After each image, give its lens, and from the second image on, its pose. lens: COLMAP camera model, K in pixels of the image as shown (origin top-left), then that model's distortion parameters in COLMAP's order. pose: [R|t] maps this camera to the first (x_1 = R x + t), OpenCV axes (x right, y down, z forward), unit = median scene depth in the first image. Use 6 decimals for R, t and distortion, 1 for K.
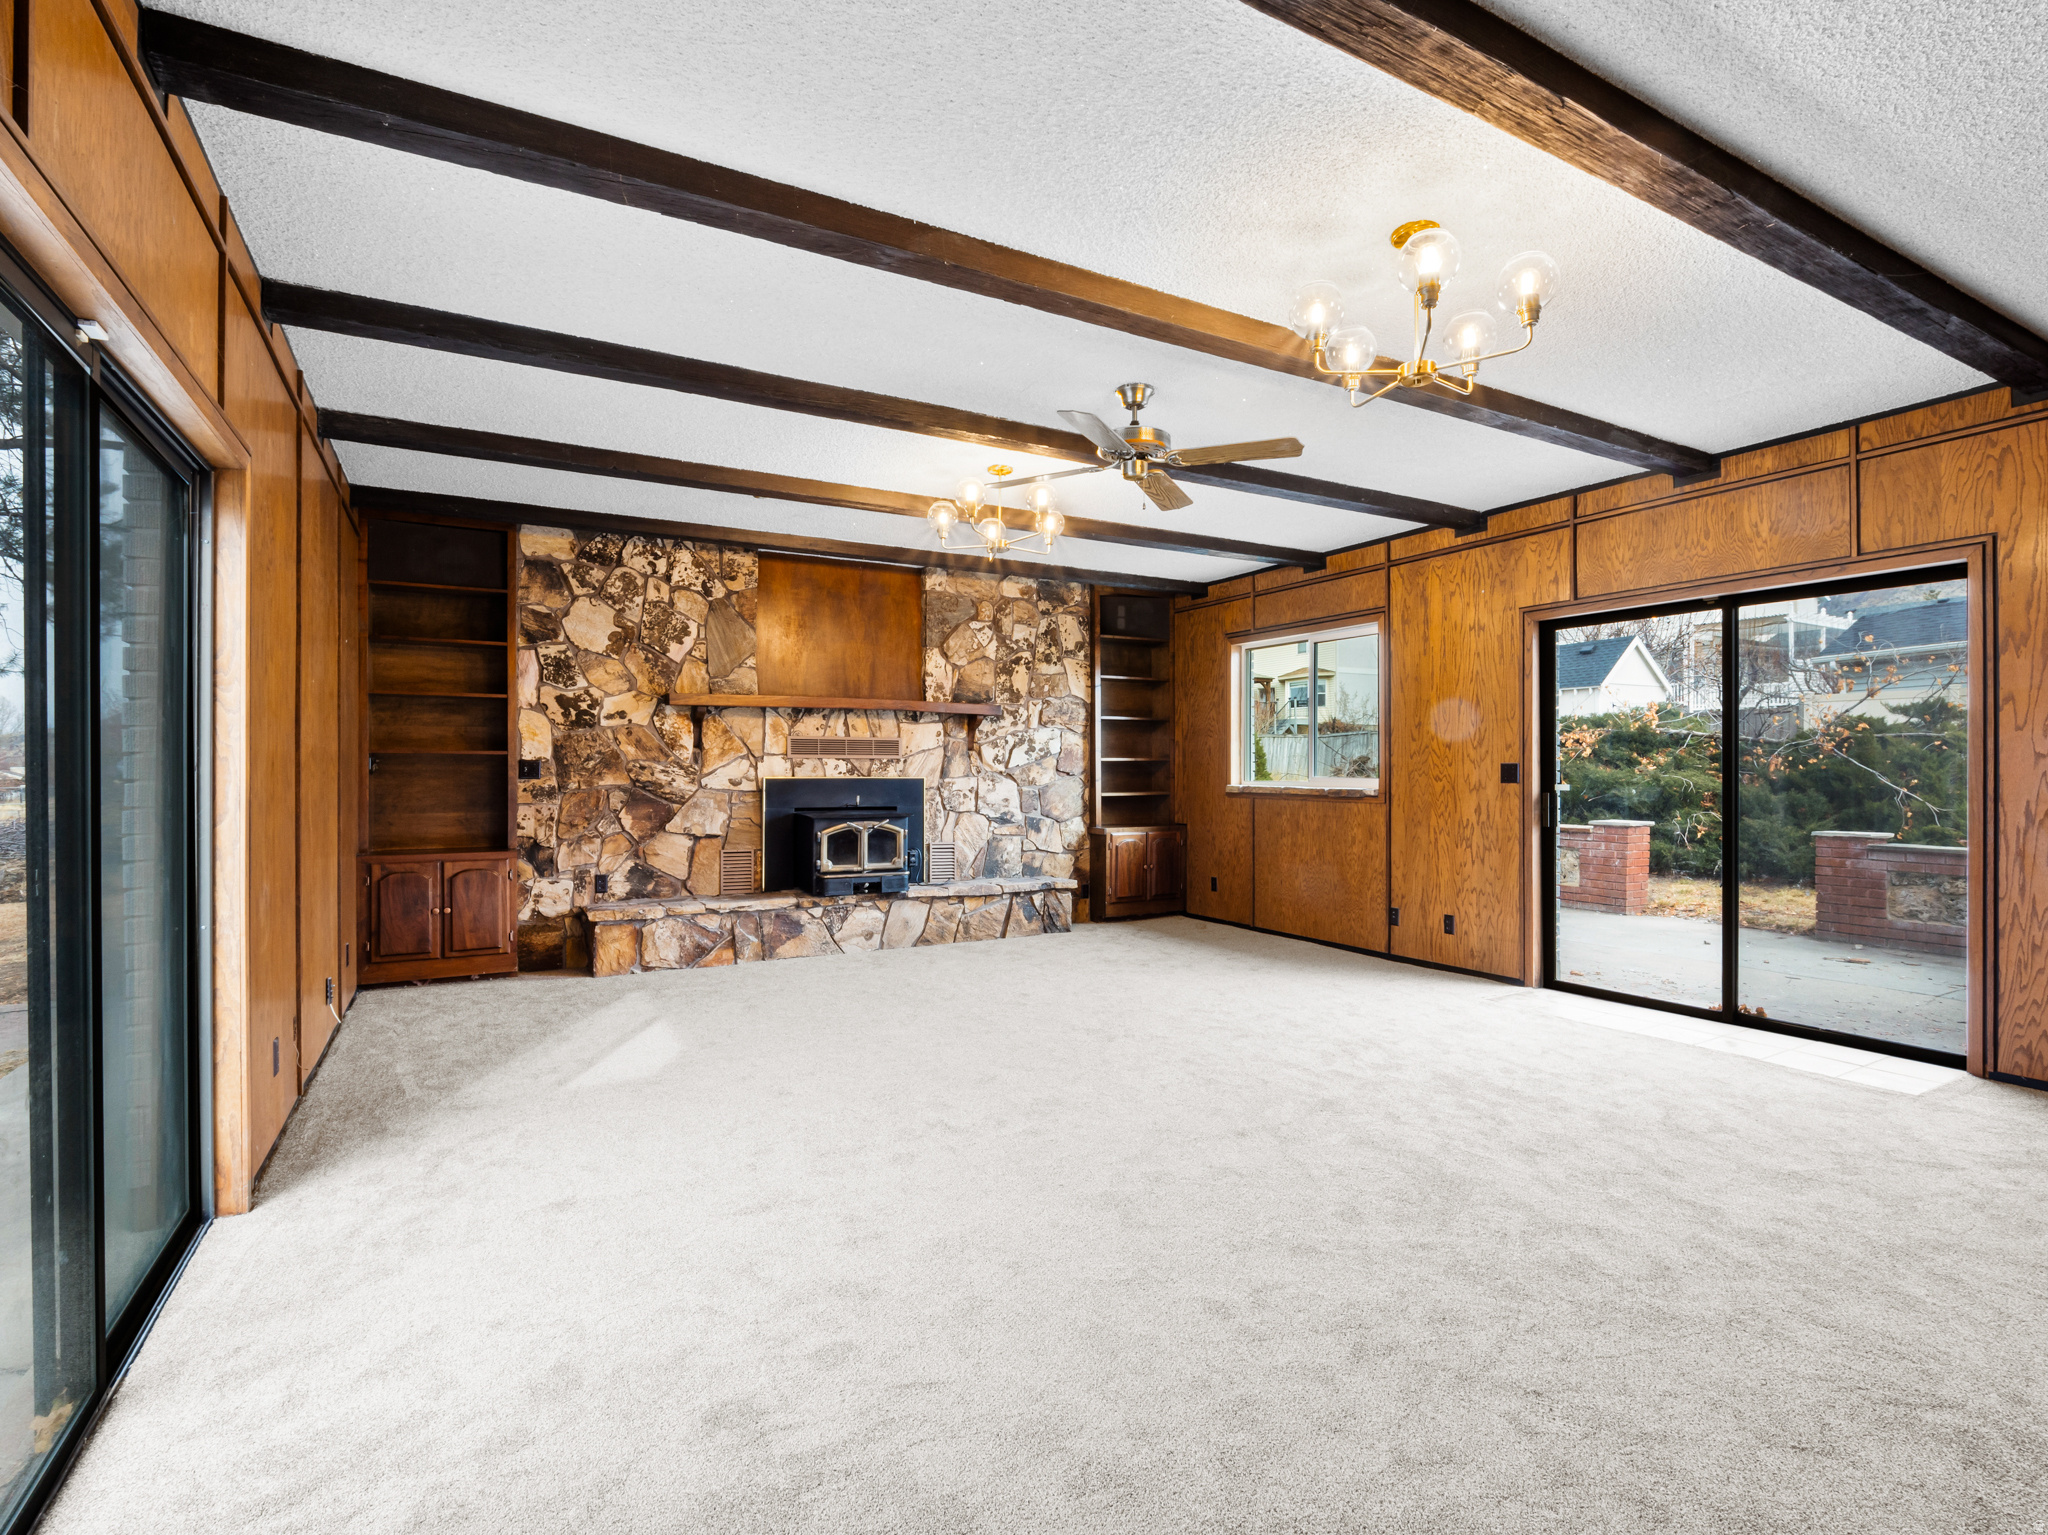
lens RADIAL K [[980.2, 0, 1025.1], [0, 980.2, 768.4], [0, 0, 1]] dist [-0.008995, -0.001331]
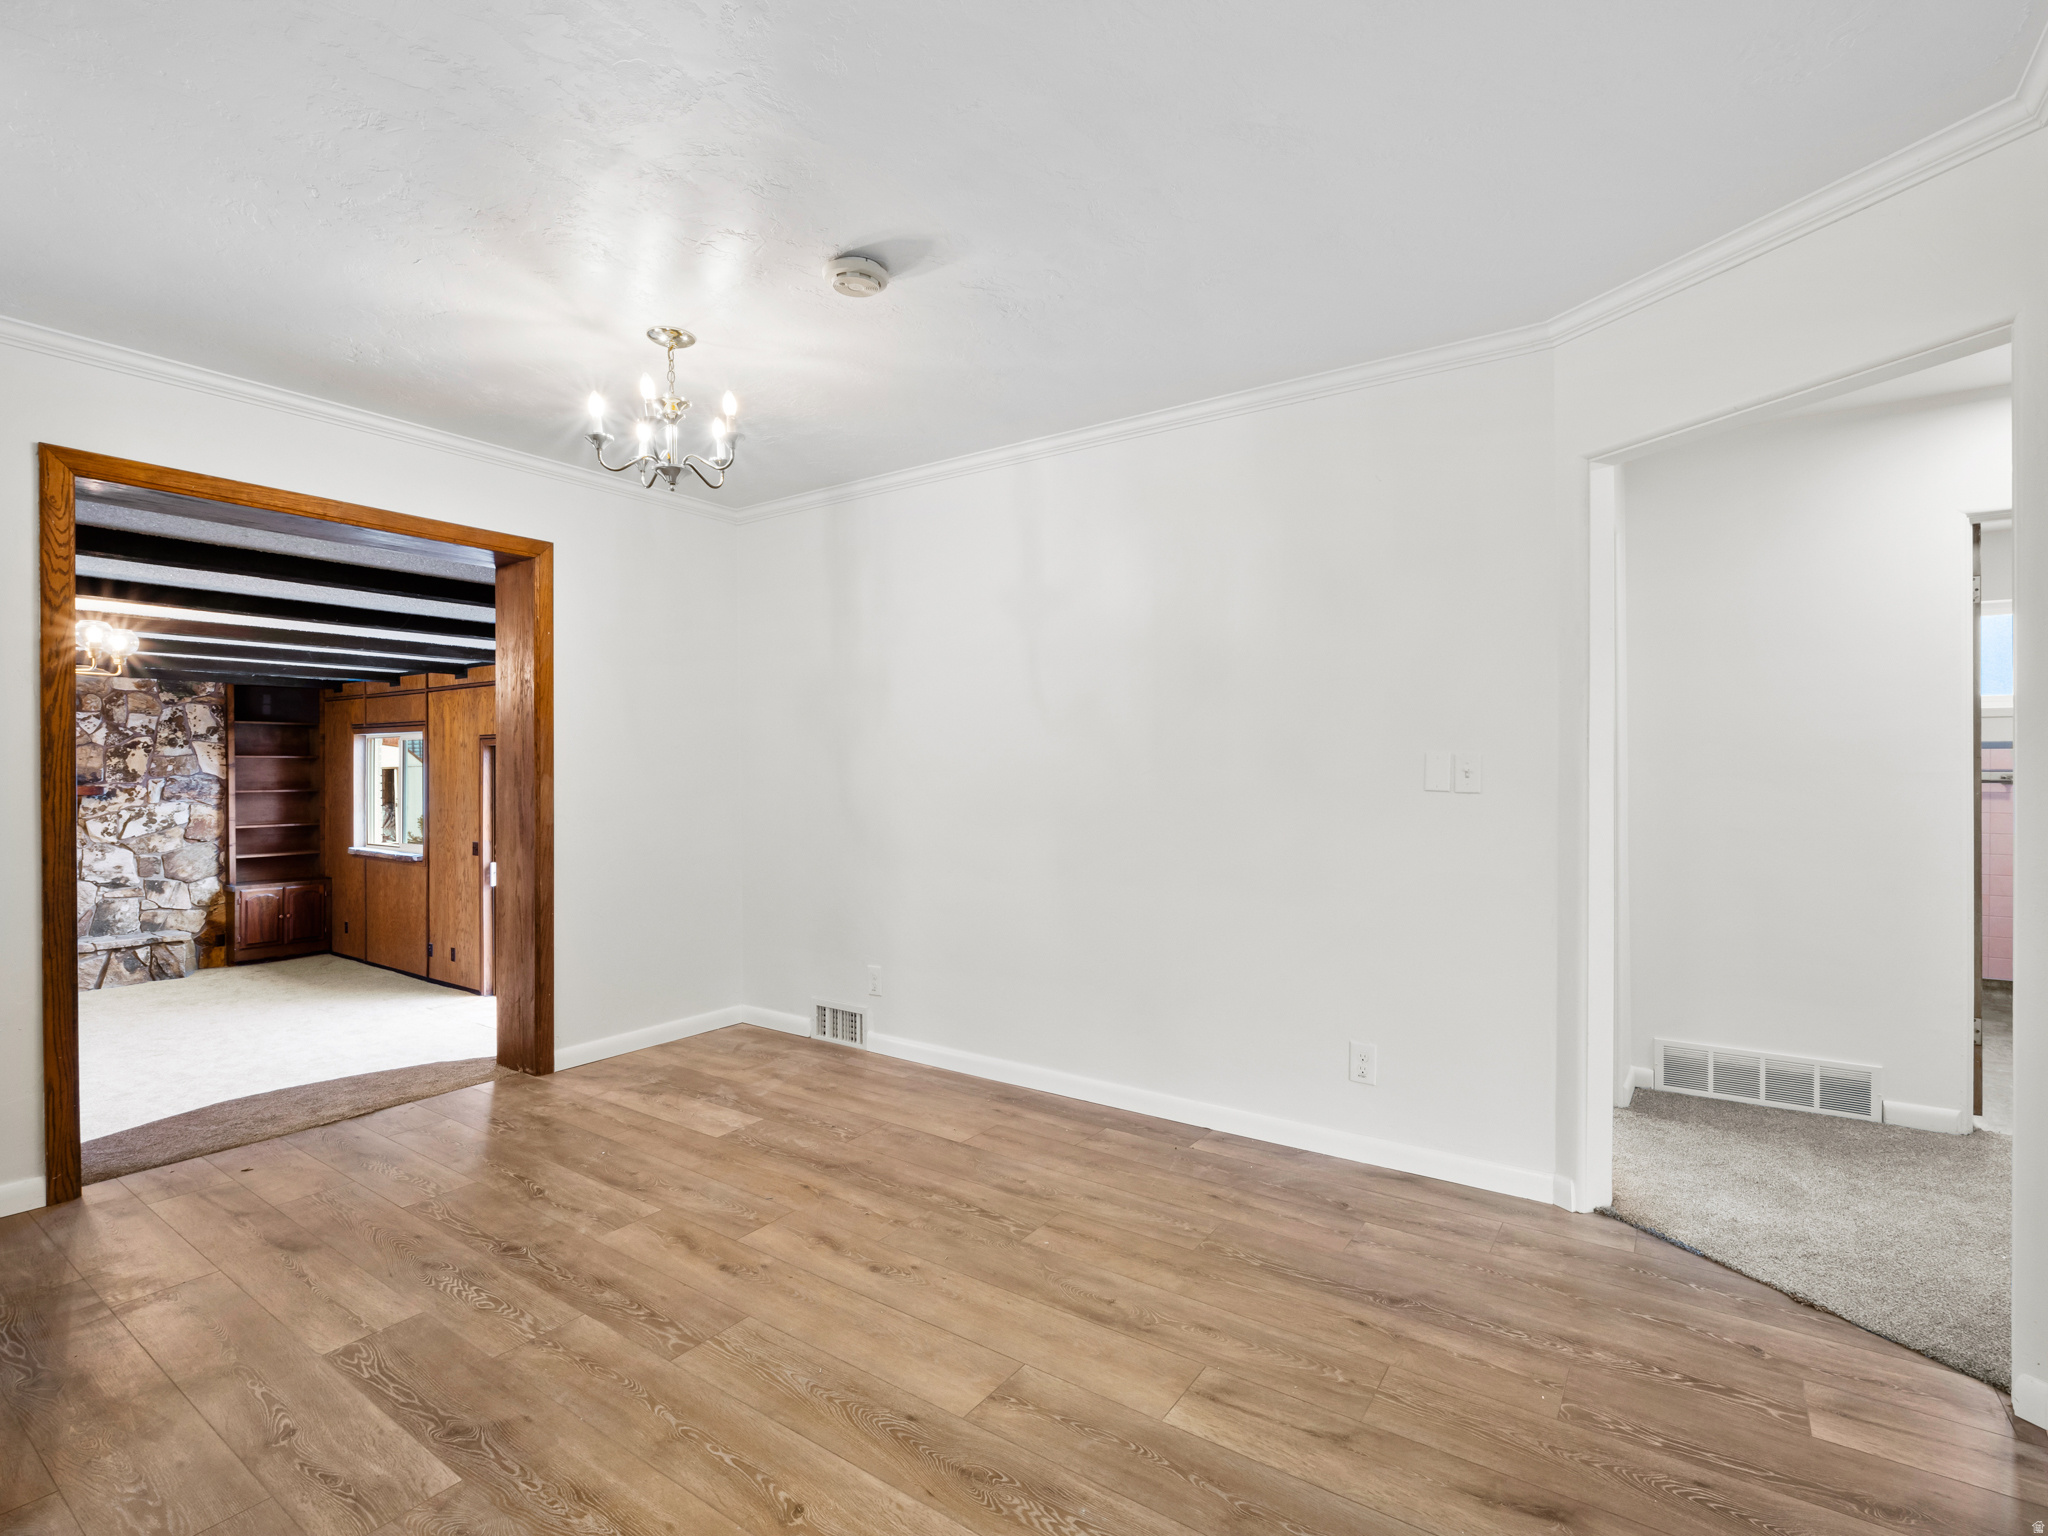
lens RADIAL K [[980.2, 0, 1019.2], [0, 980.2, 772.0], [0, 0, 1]] dist [-0.008995, -0.001331]
pose [[0.902248, 0.000150, 0.431217, 0.497083], [-0.002167, 0.999989, 0.004187, -0.096969], [-0.431212, -0.004712, 0.902239, -0.539537]]
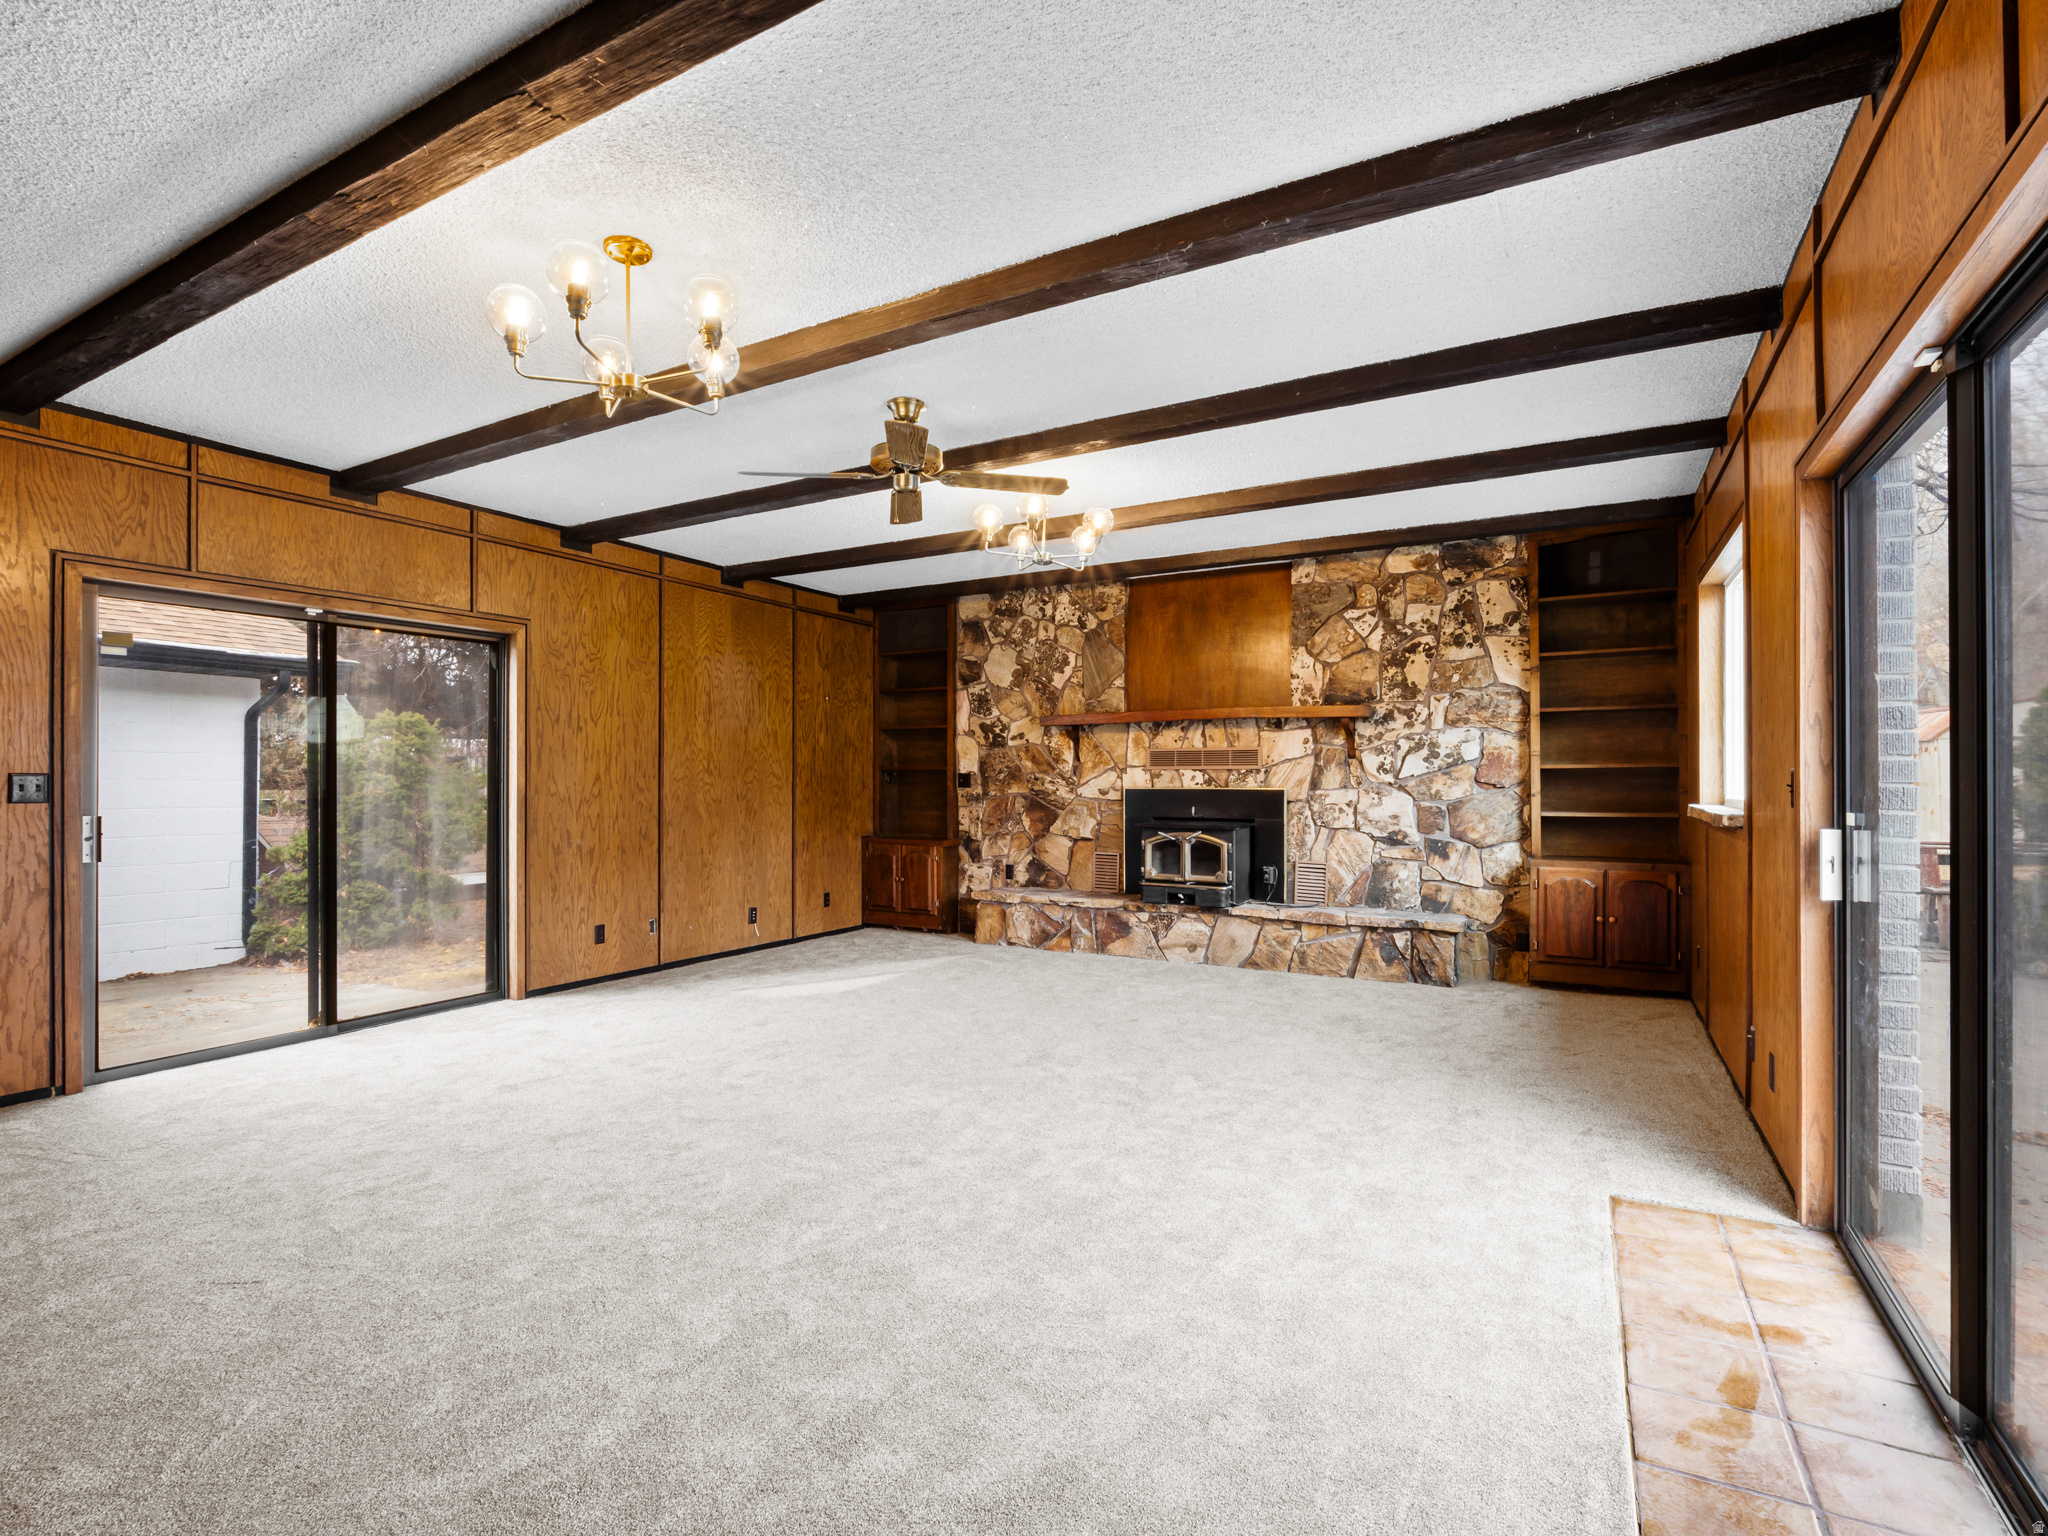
lens RADIAL K [[980.2, 0, 1027.1], [0, 980.2, 780.9], [0, 0, 1]] dist [-0.008995, -0.001331]
pose [[0.525752, 0.001291, -0.850637, 0.592471], [0.002779, 0.999991, 0.003236, -0.002294], [0.850633, -0.004065, 0.525744, 0.331411]]
